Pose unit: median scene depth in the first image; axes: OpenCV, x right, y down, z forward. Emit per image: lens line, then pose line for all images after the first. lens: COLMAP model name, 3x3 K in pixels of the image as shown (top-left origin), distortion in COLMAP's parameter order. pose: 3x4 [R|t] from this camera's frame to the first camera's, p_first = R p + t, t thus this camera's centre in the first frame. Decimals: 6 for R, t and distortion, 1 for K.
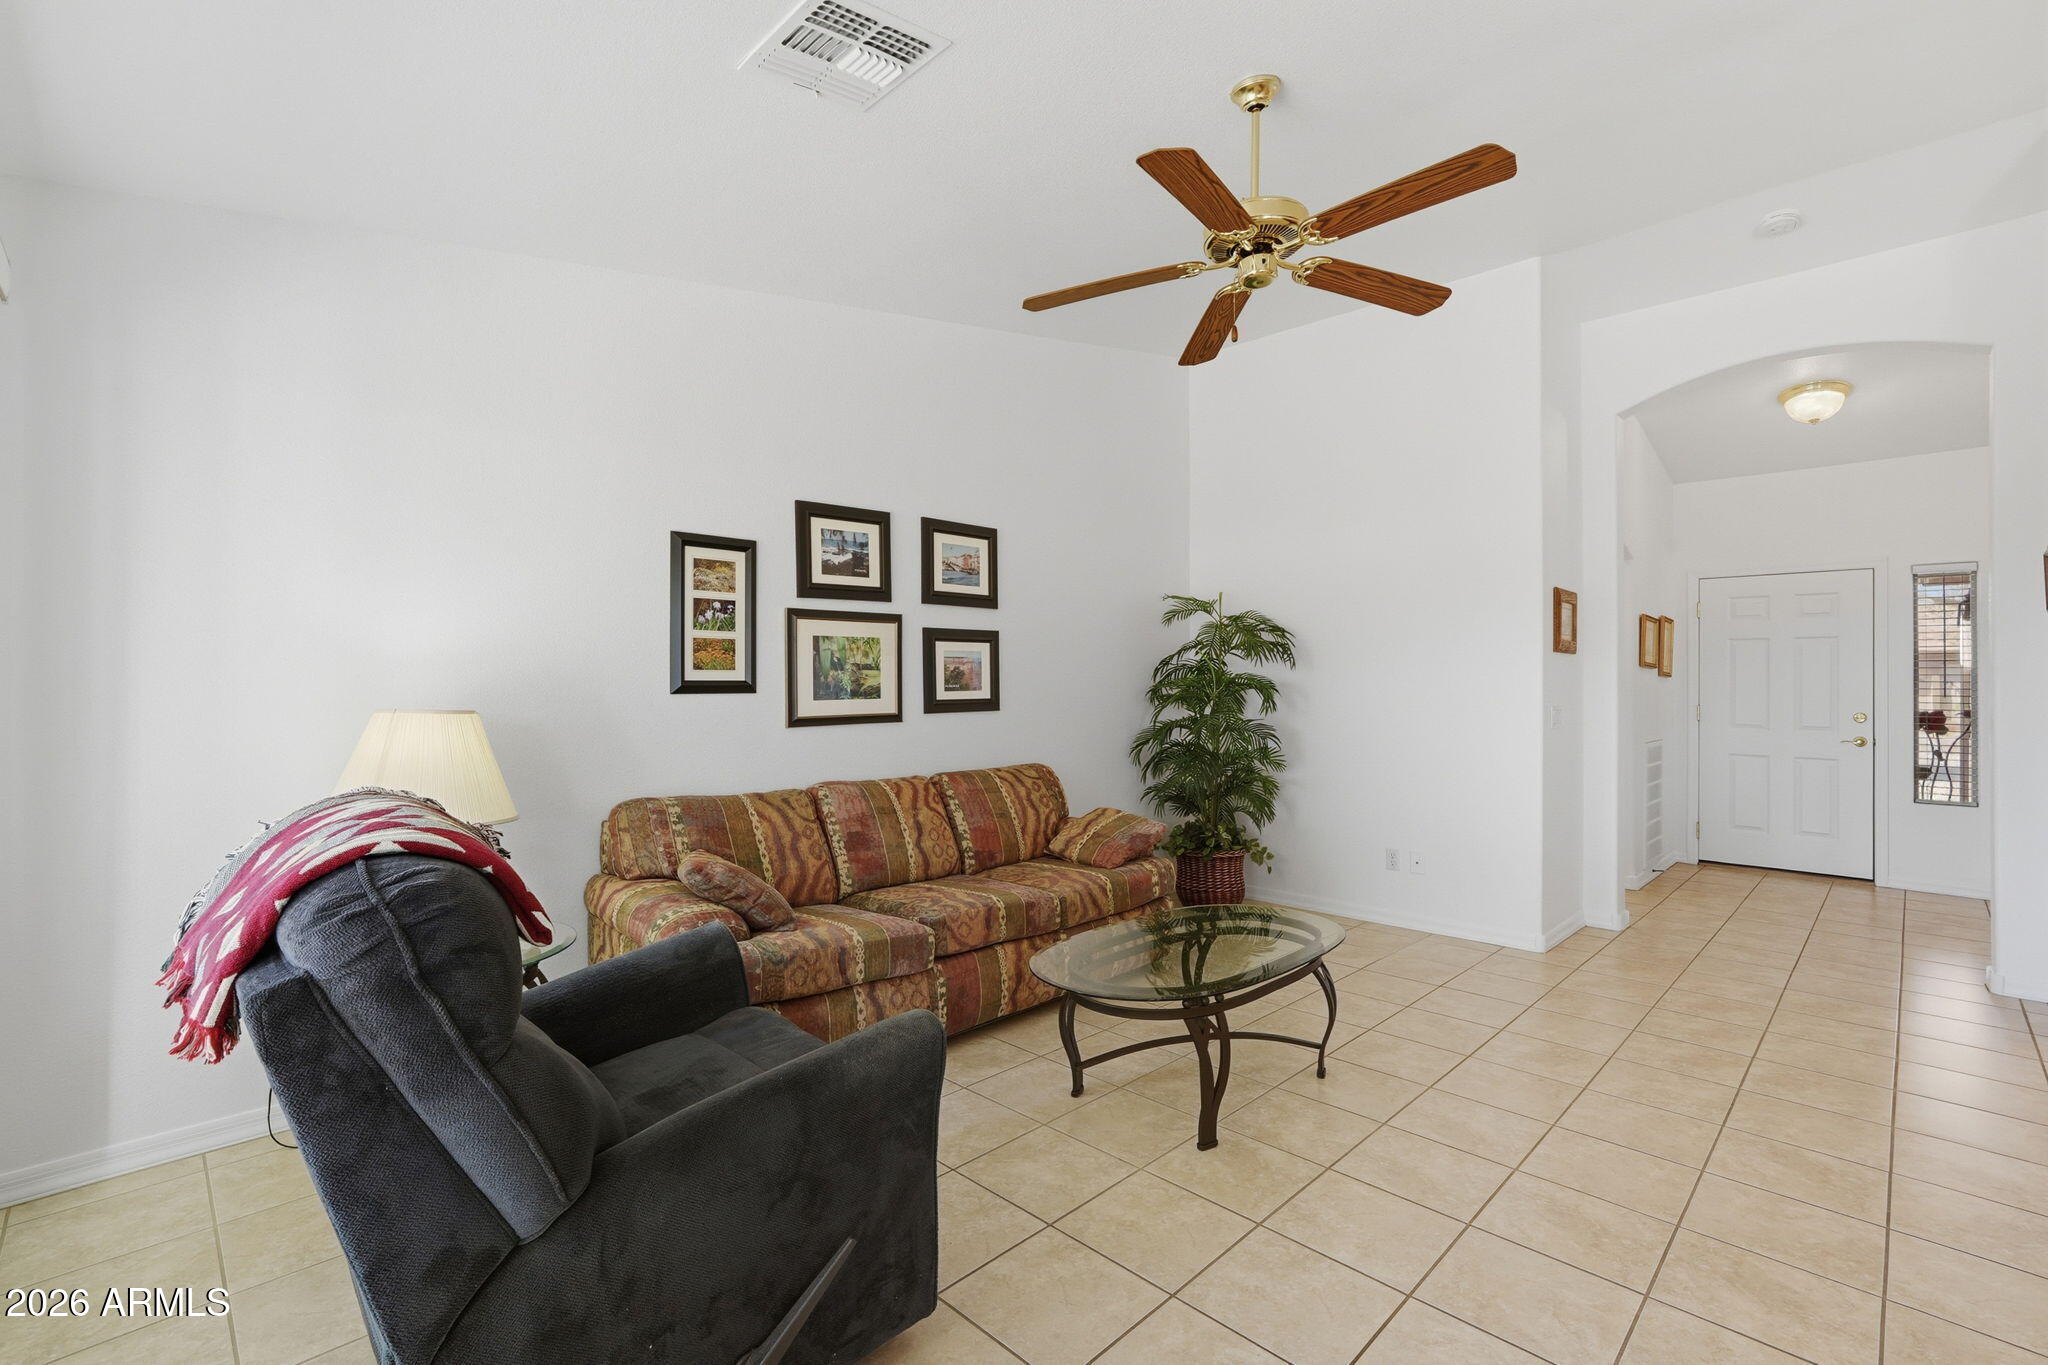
lens RADIAL K [[904.1, 0, 1056.2], [0, 904.1, 680.0], [0, 0, 1]] dist [-0.006697, 0.003664]
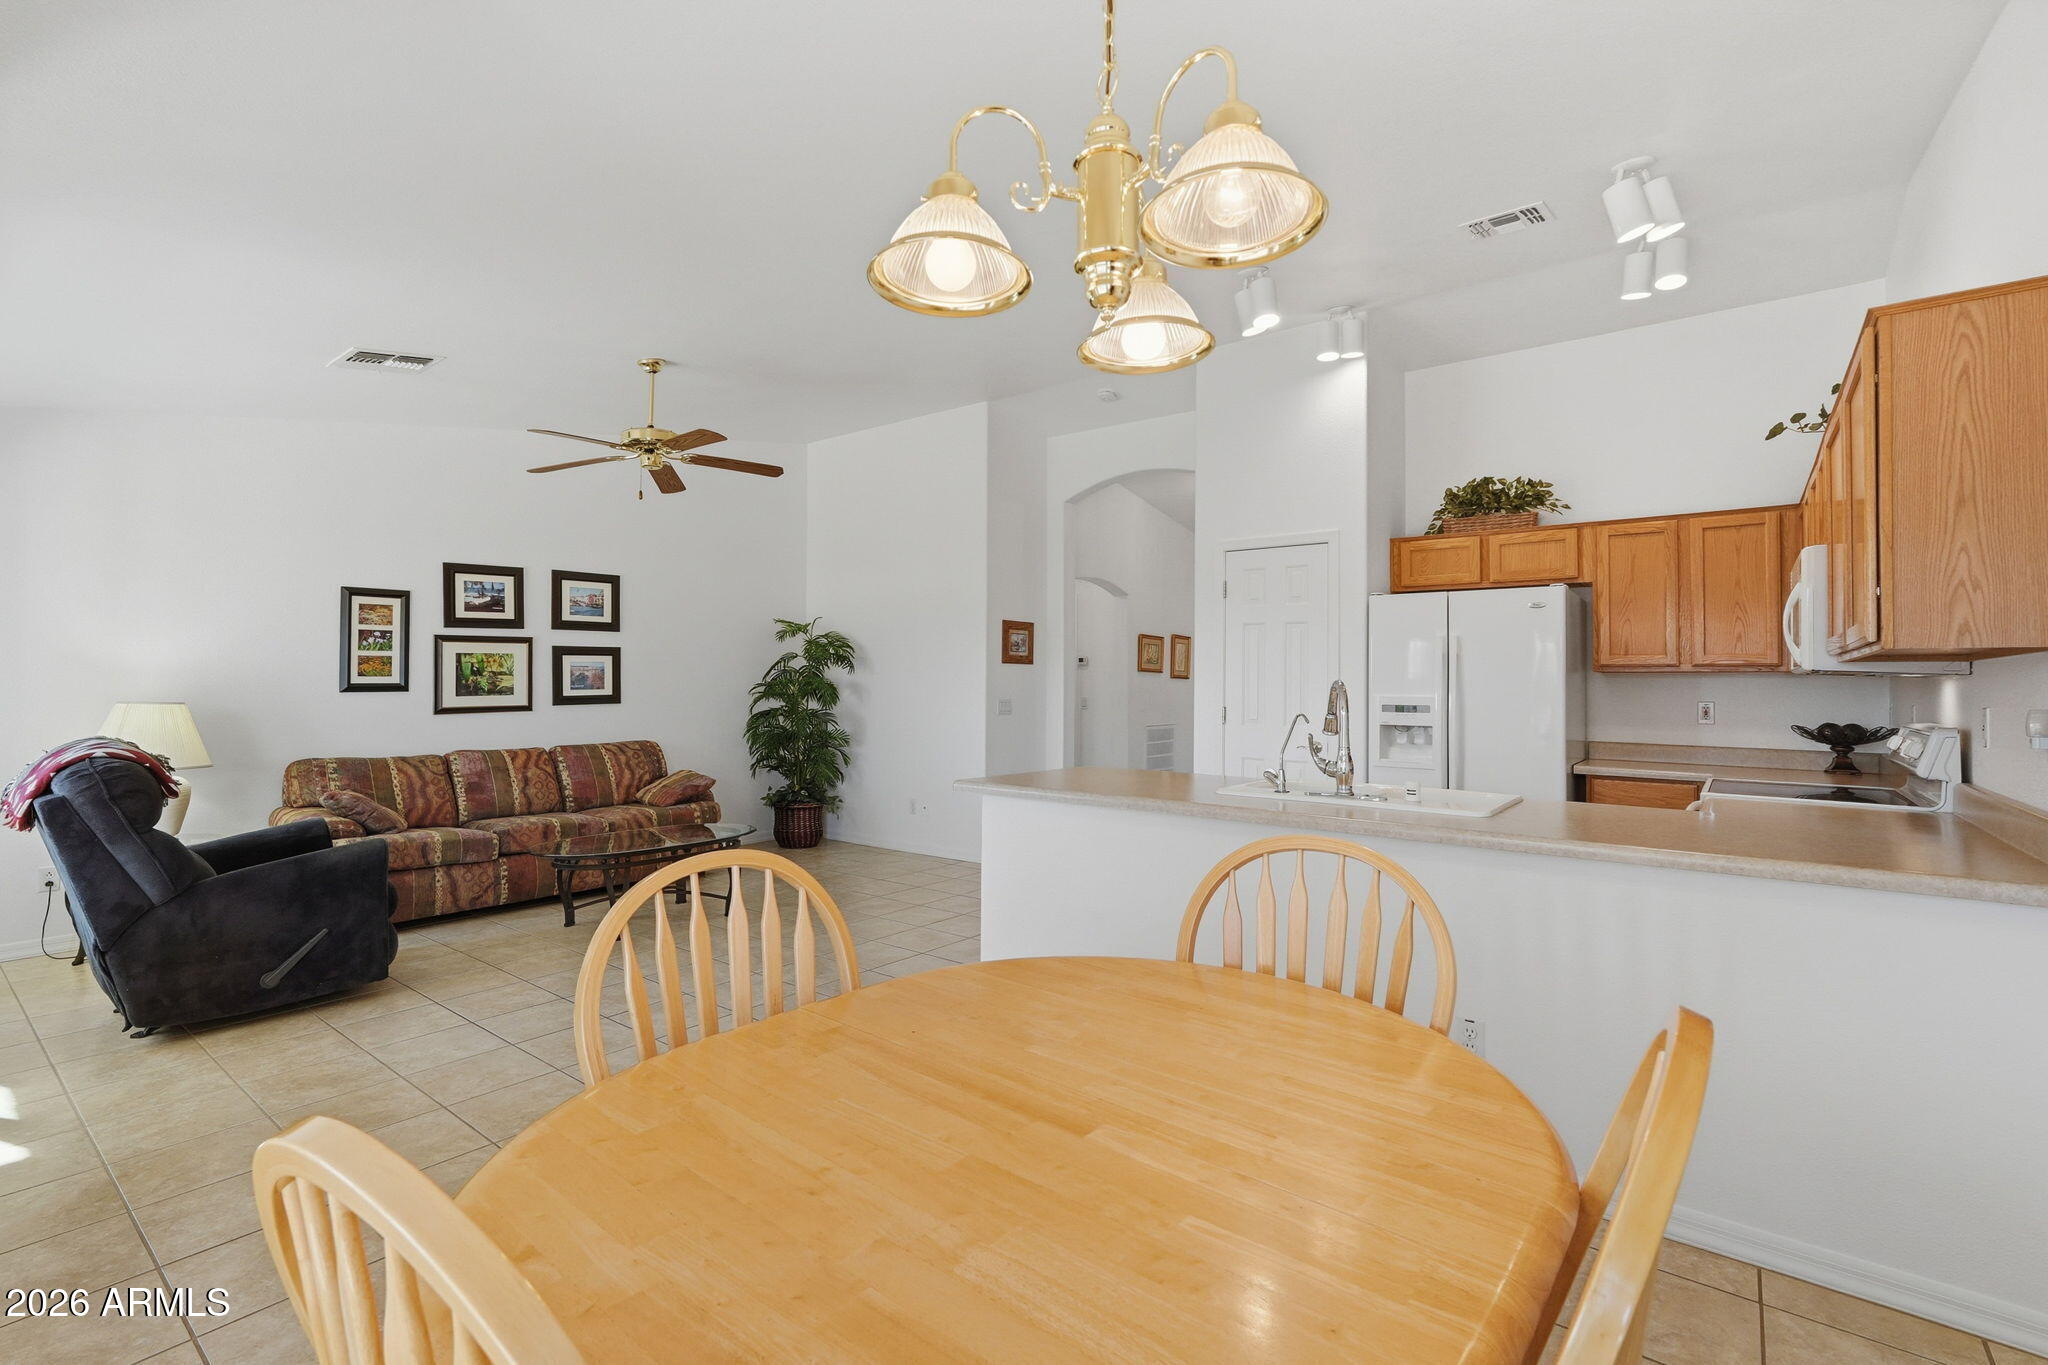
lens RADIAL K [[904.1, 0, 1030.5], [0, 904.1, 665.4], [0, 0, 1]] dist [-0.006697, 0.003664]
pose [[0.993857, 0.002668, 0.110642, 0.548978], [-0.001382, 0.999931, -0.011692, -0.013243], [-0.110666, 0.011467, 0.993792, -0.630541]]
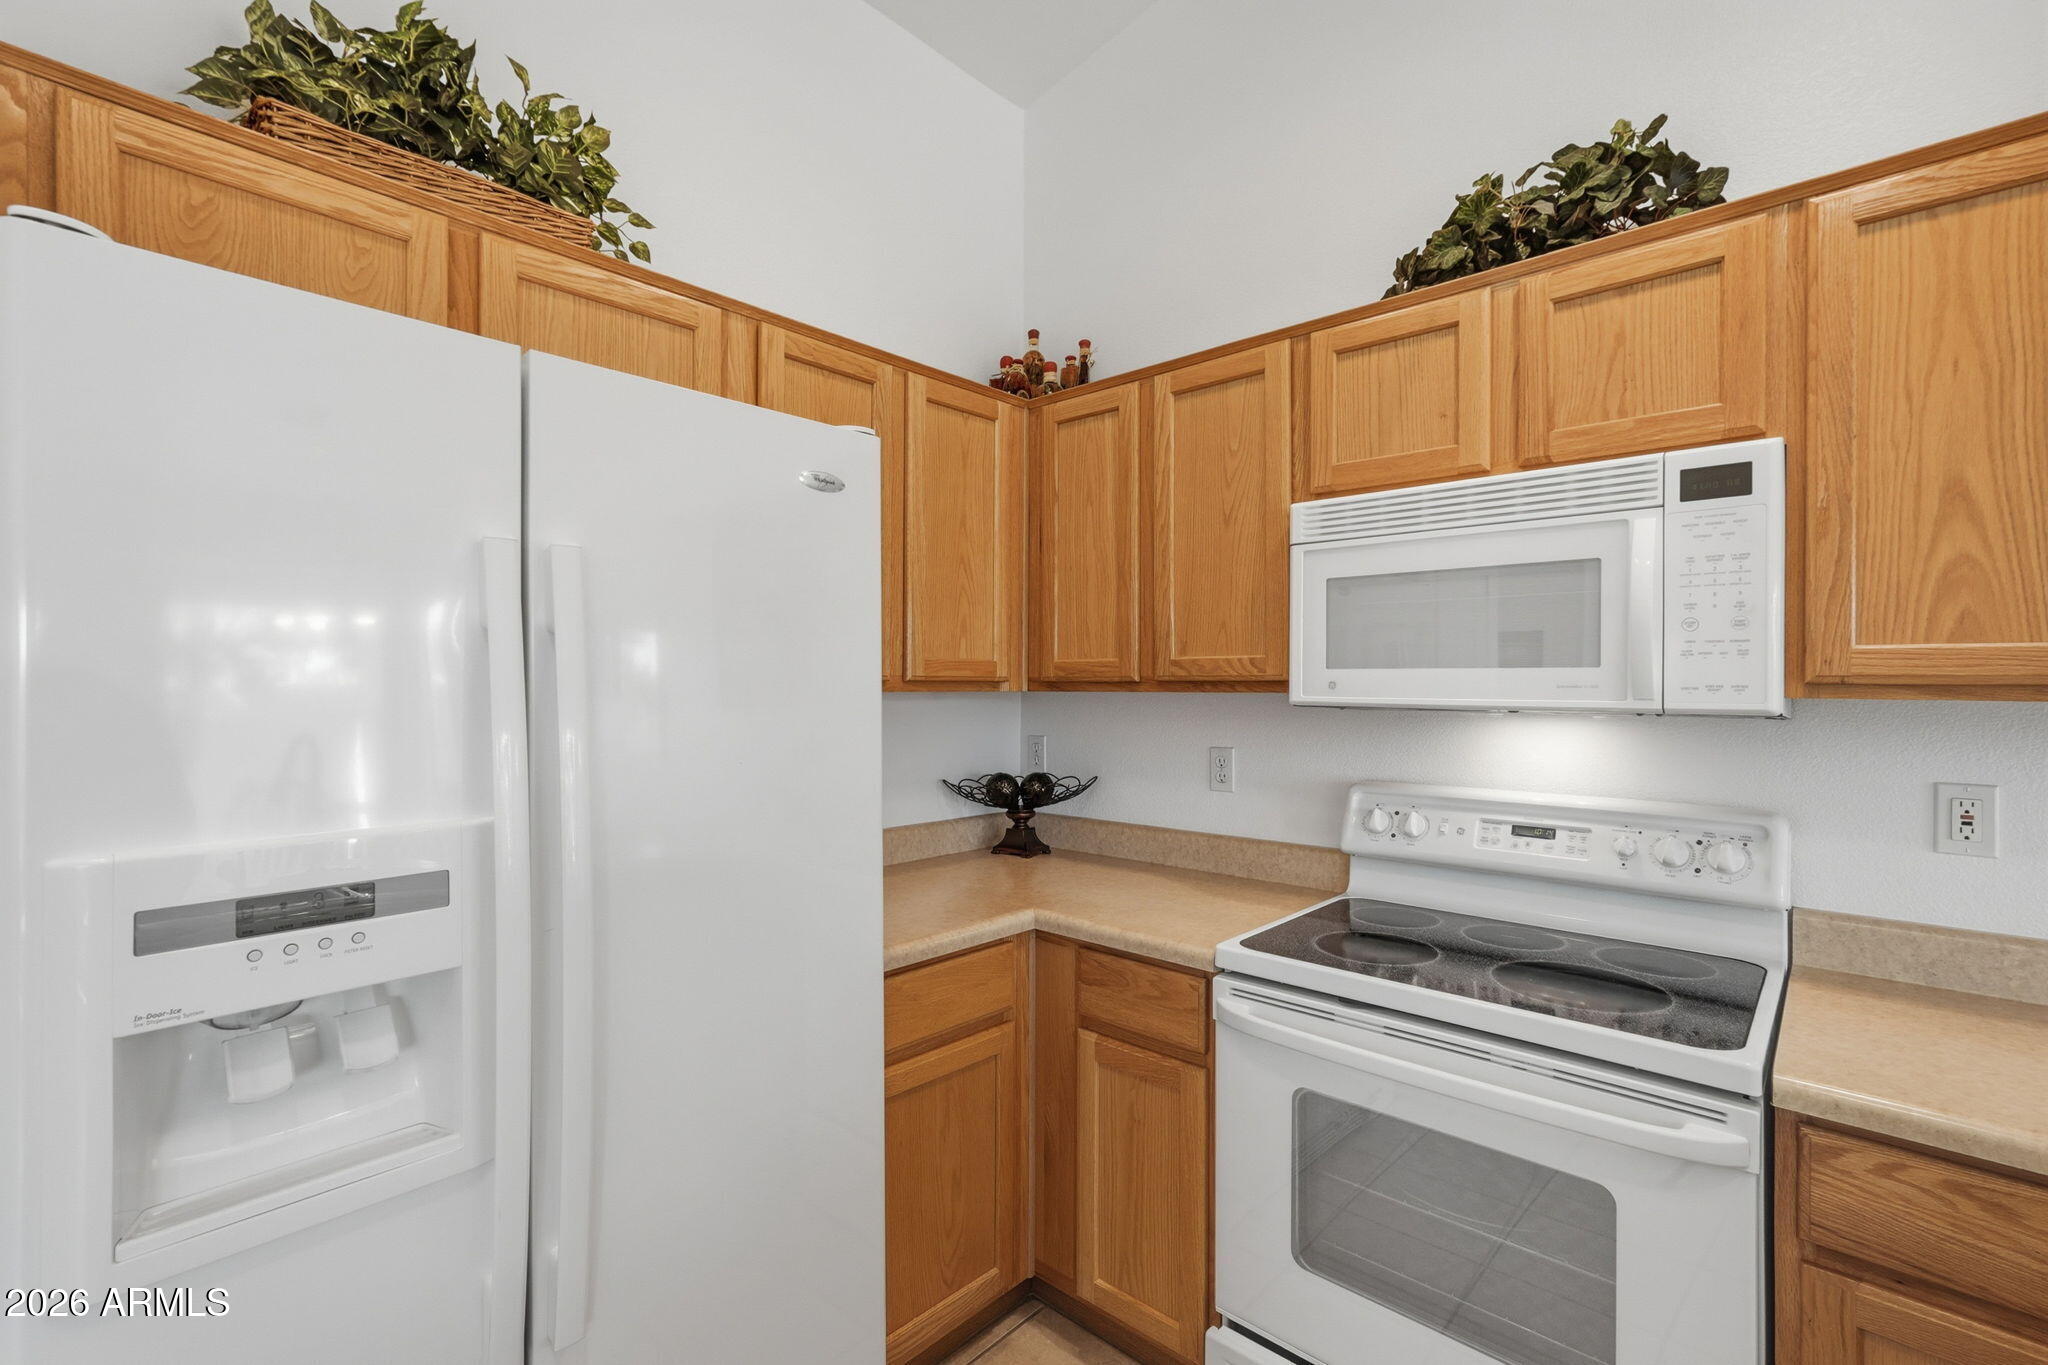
lens RADIAL K [[904.1, 0, 1026.6], [0, 904.1, 677.9], [0, 0, 1]] dist [-0.006697, 0.003664]
pose [[-0.018538, -0.002196, 0.999826, 0.991558], [-0.011084, 0.999937, 0.001991, -0.030931], [-0.999767, -0.011045, -0.018561, 0.426457]]
